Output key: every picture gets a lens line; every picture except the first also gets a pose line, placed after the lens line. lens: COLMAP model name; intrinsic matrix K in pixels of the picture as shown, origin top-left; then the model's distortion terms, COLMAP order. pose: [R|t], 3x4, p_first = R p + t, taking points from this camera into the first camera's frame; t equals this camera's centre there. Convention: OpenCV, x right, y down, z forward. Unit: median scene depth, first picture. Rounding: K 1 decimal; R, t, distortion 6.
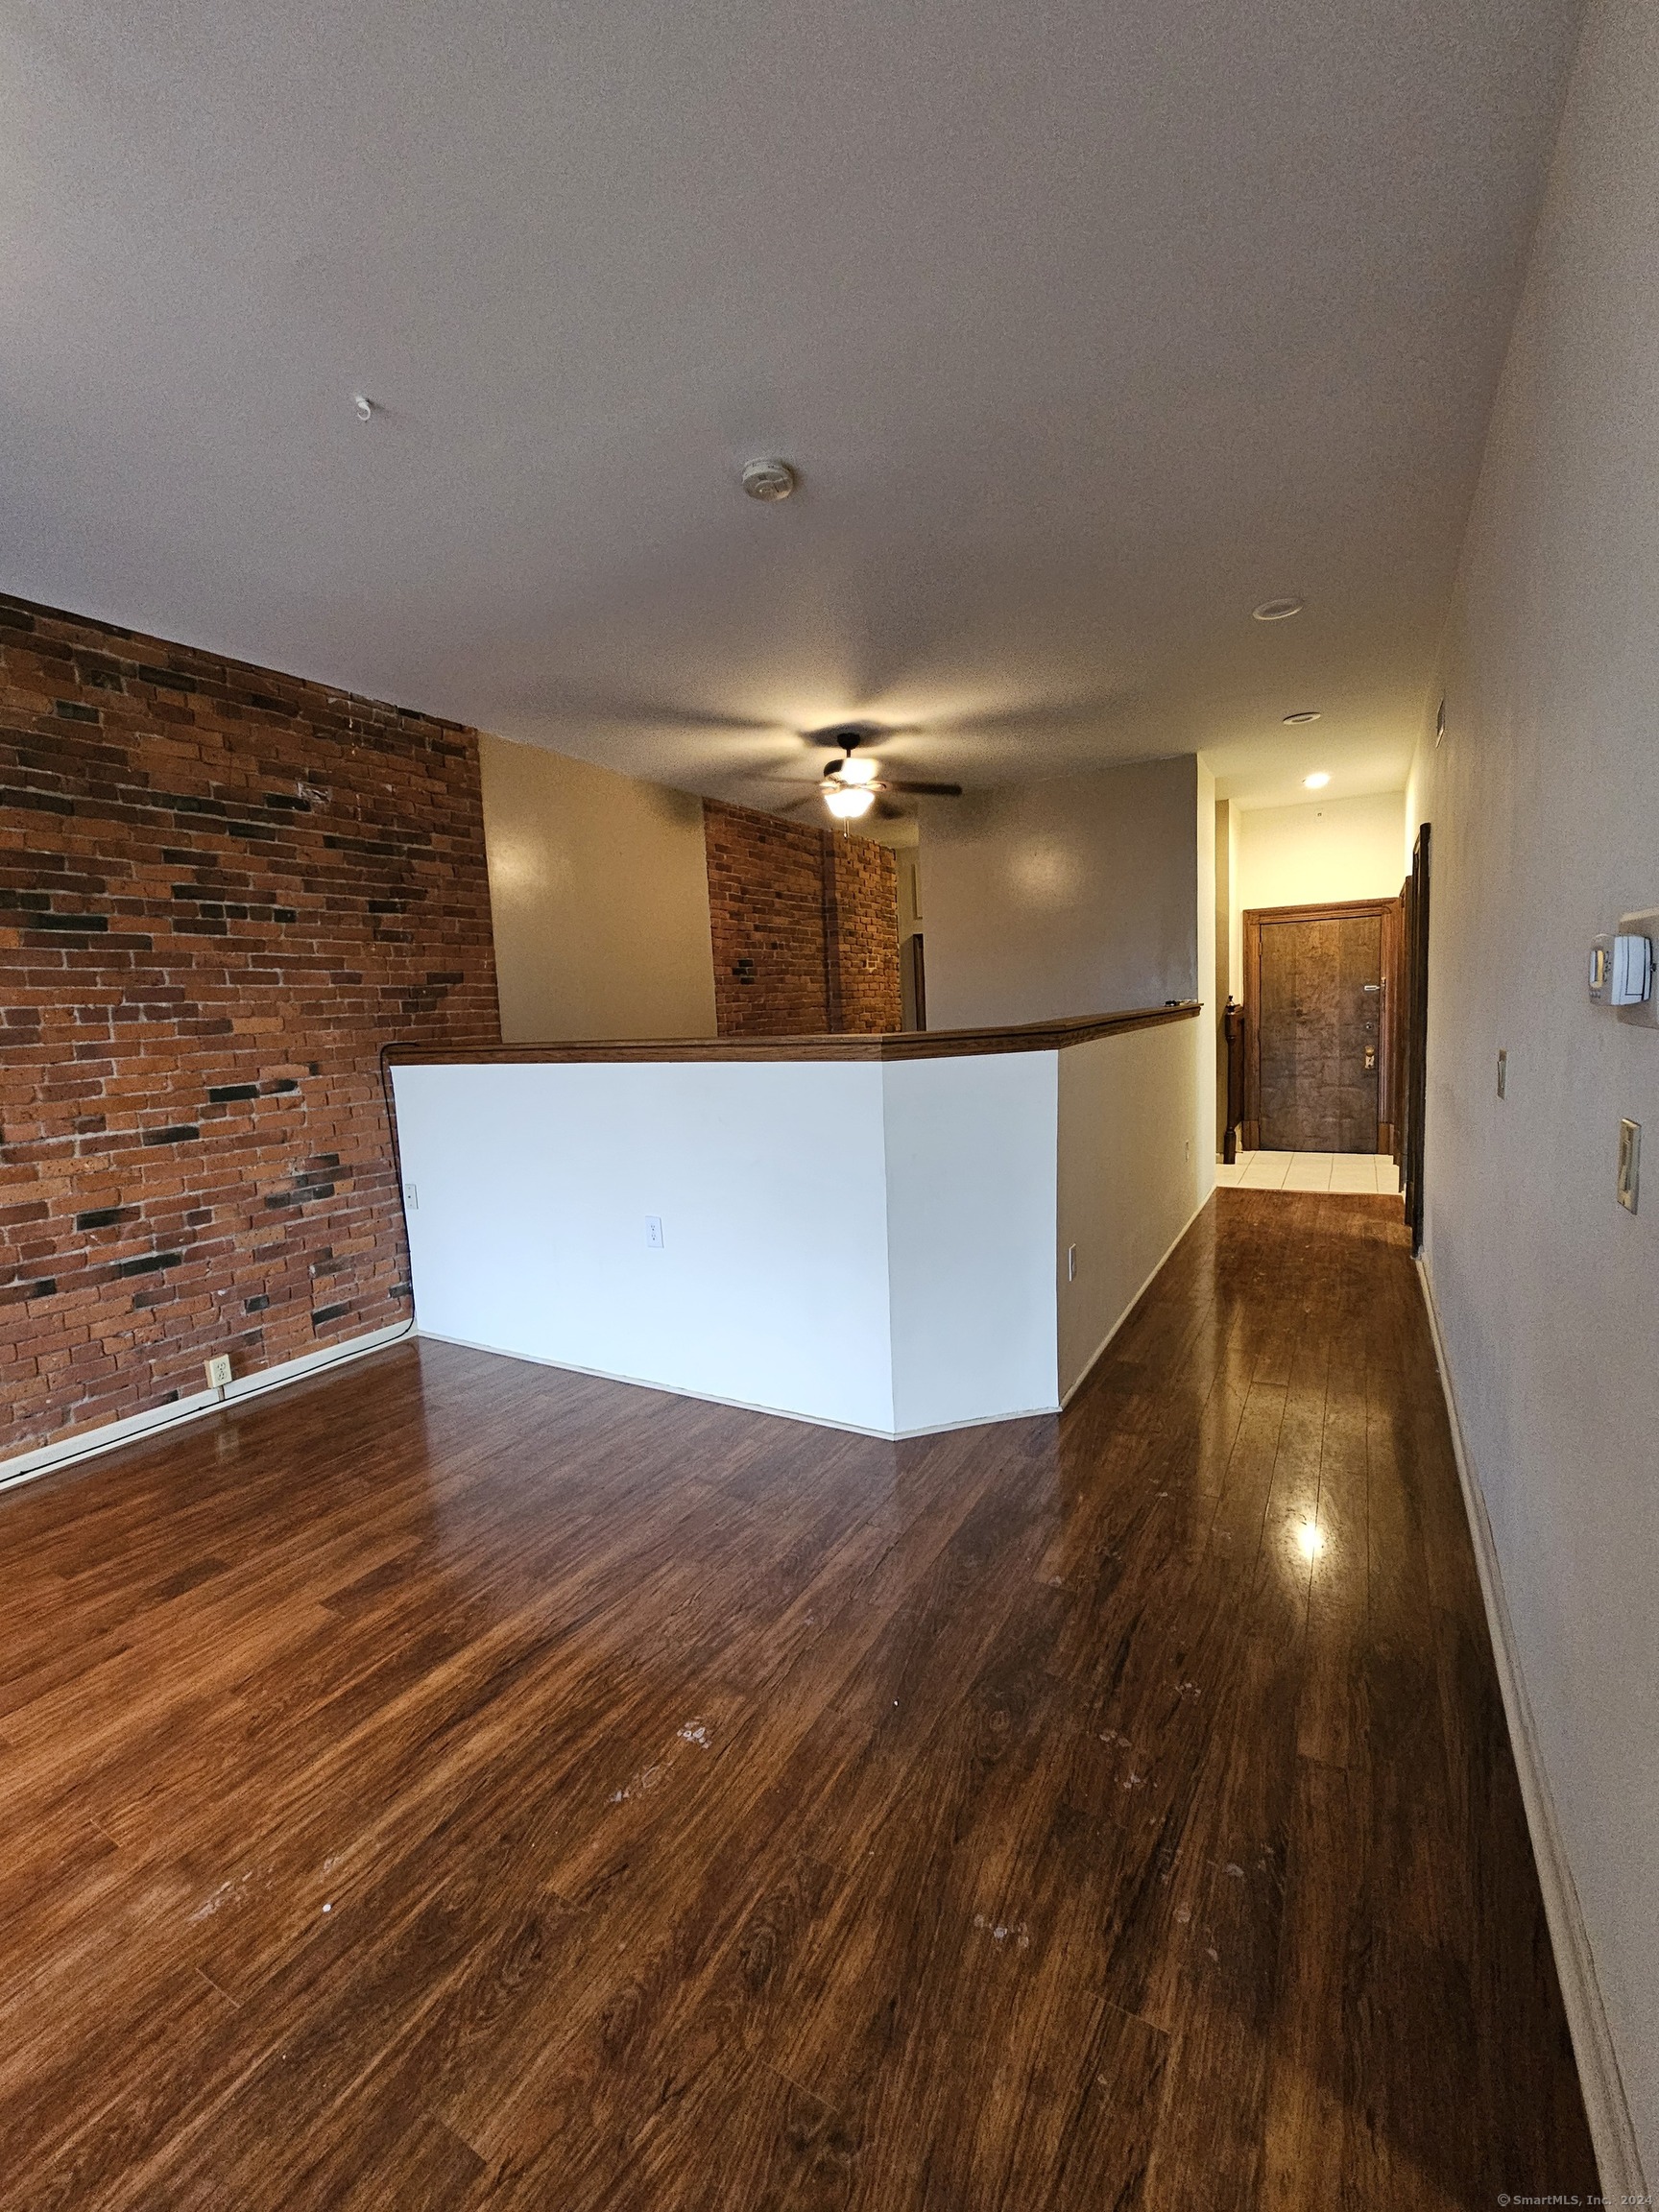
lens RADIAL K [[892.6, 0, 829.5], [0, 892.6, 1106.0], [0, 0, 1]] dist [0.000560, 0.000031]
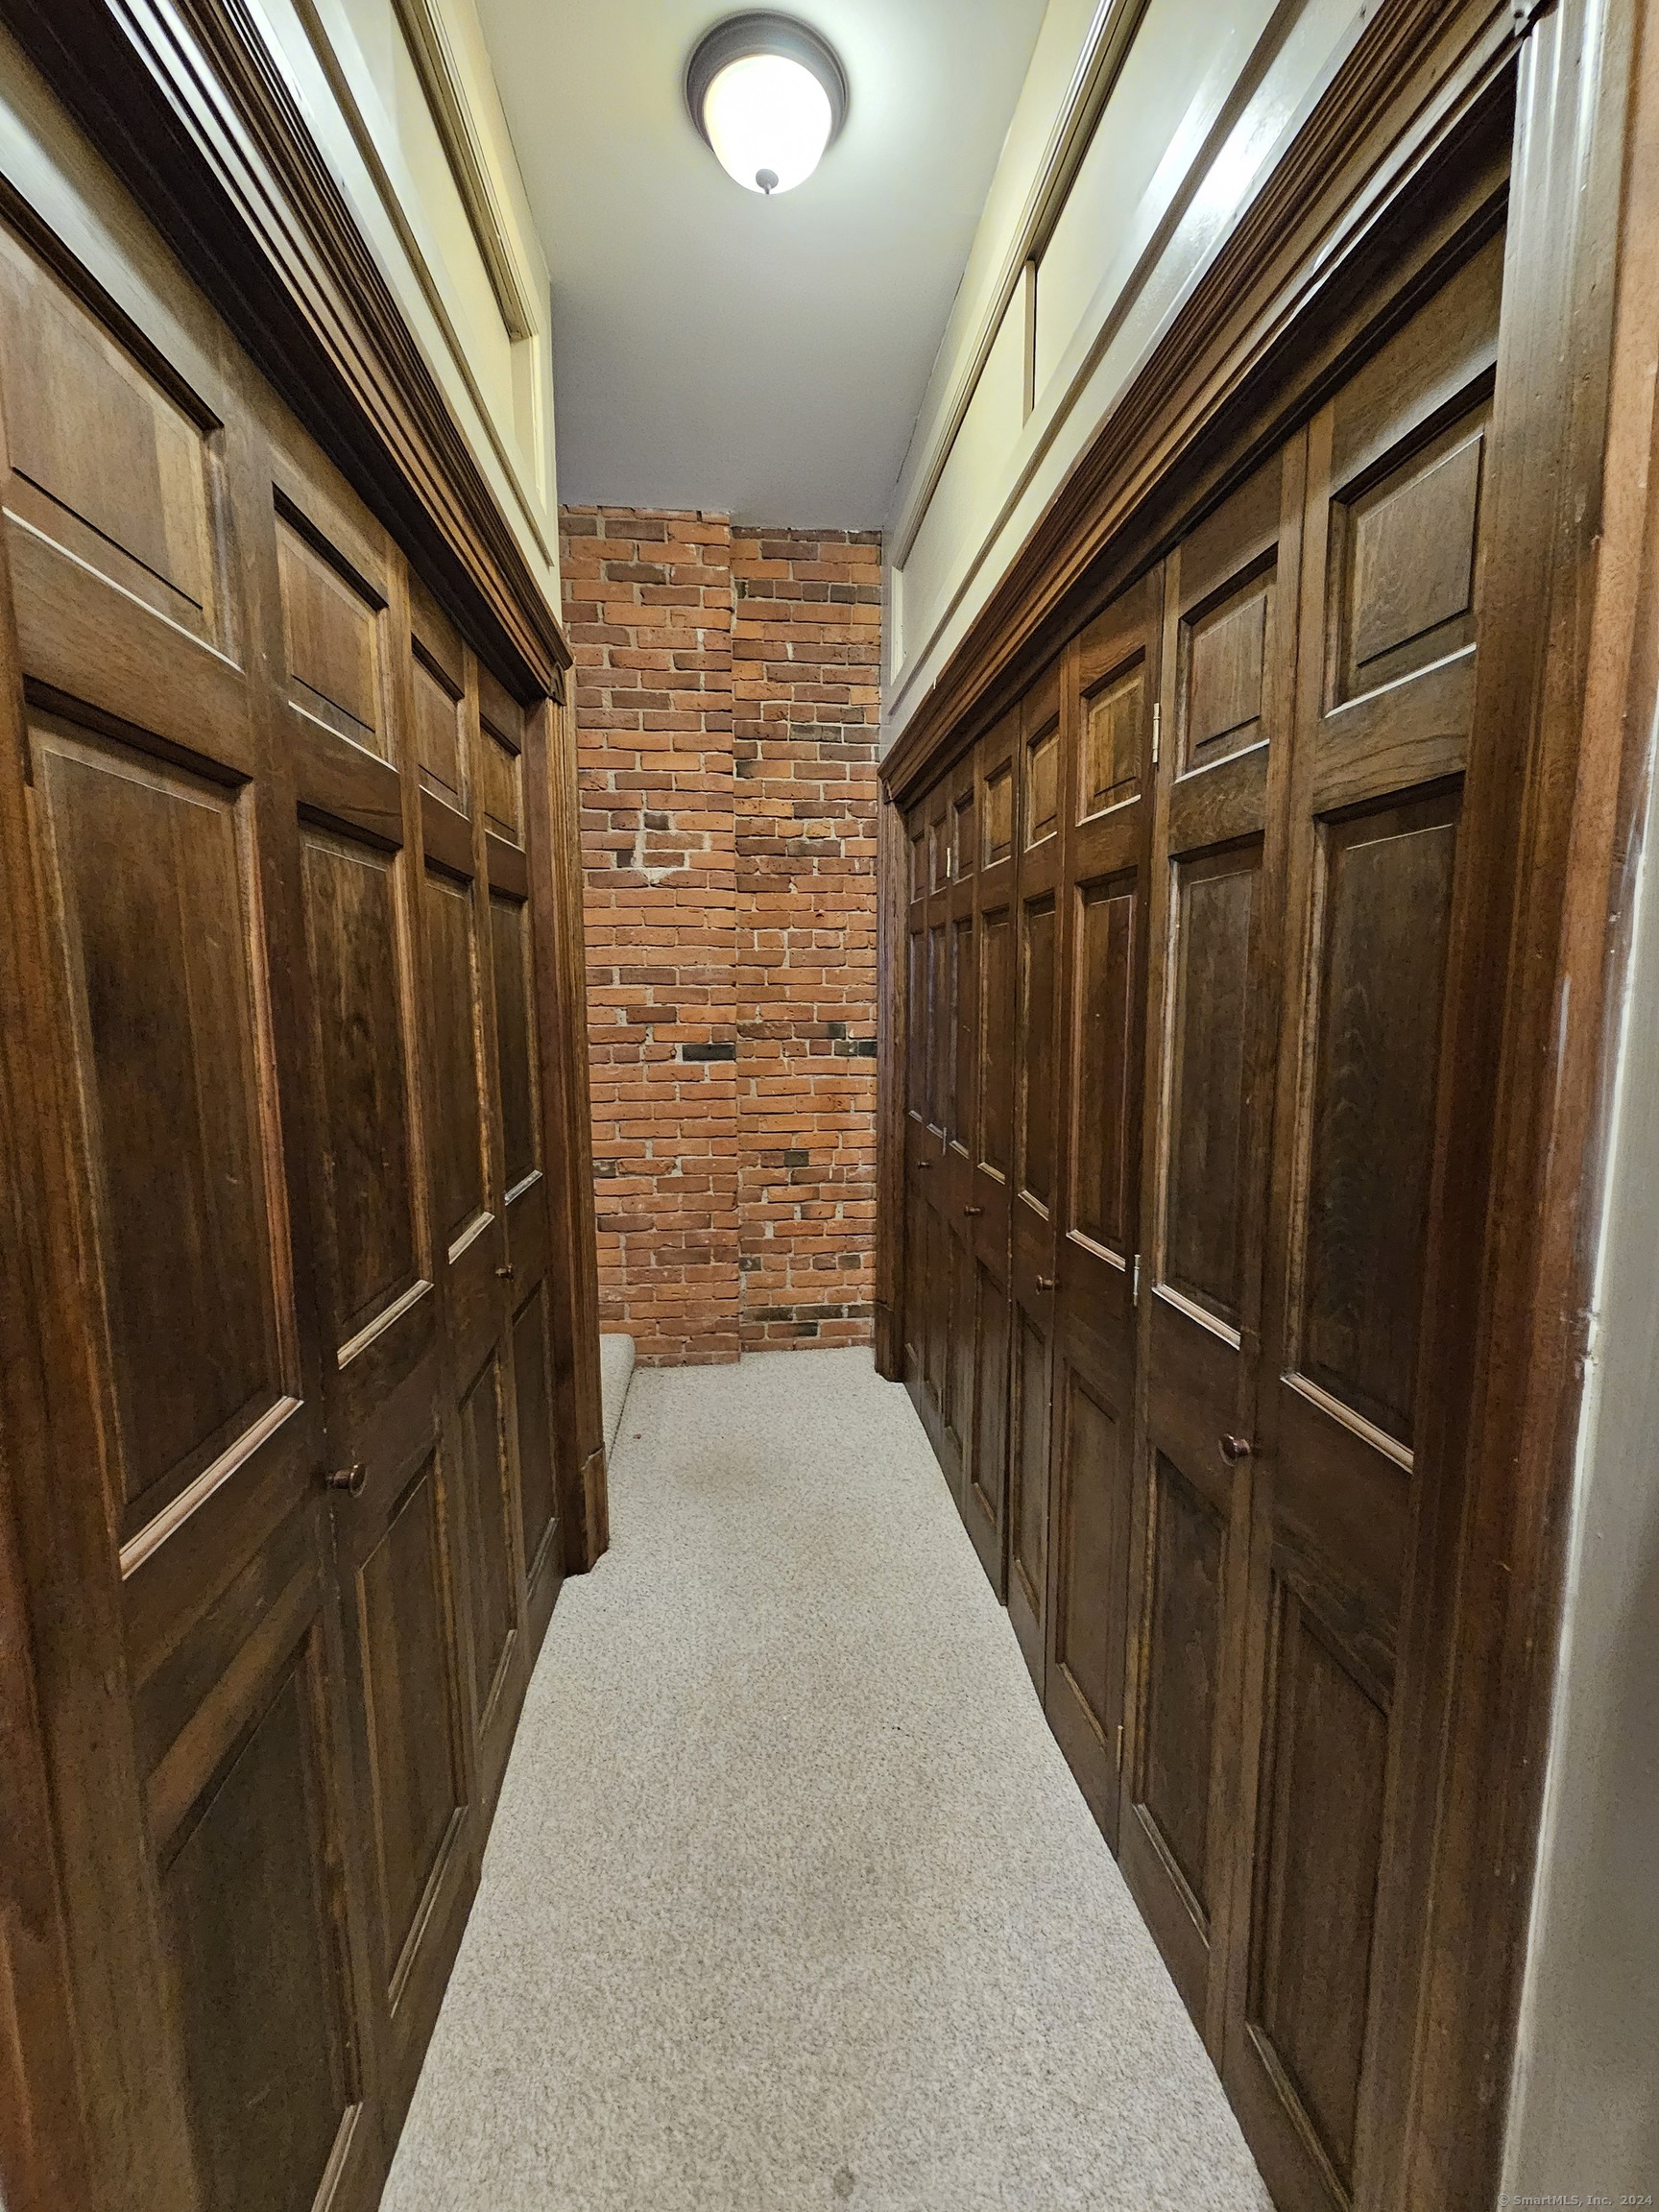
lens RADIAL K [[892.6, 0, 829.5], [0, 892.6, 1106.0], [0, 0, 1]] dist [0.000560, 0.000031]
pose [[0.592251, 0.127737, -0.795564, 0.409407], [-0.102479, 0.991277, 0.082871, -0.093430], [0.799210, 0.032448, 0.600176, 0.838348]]
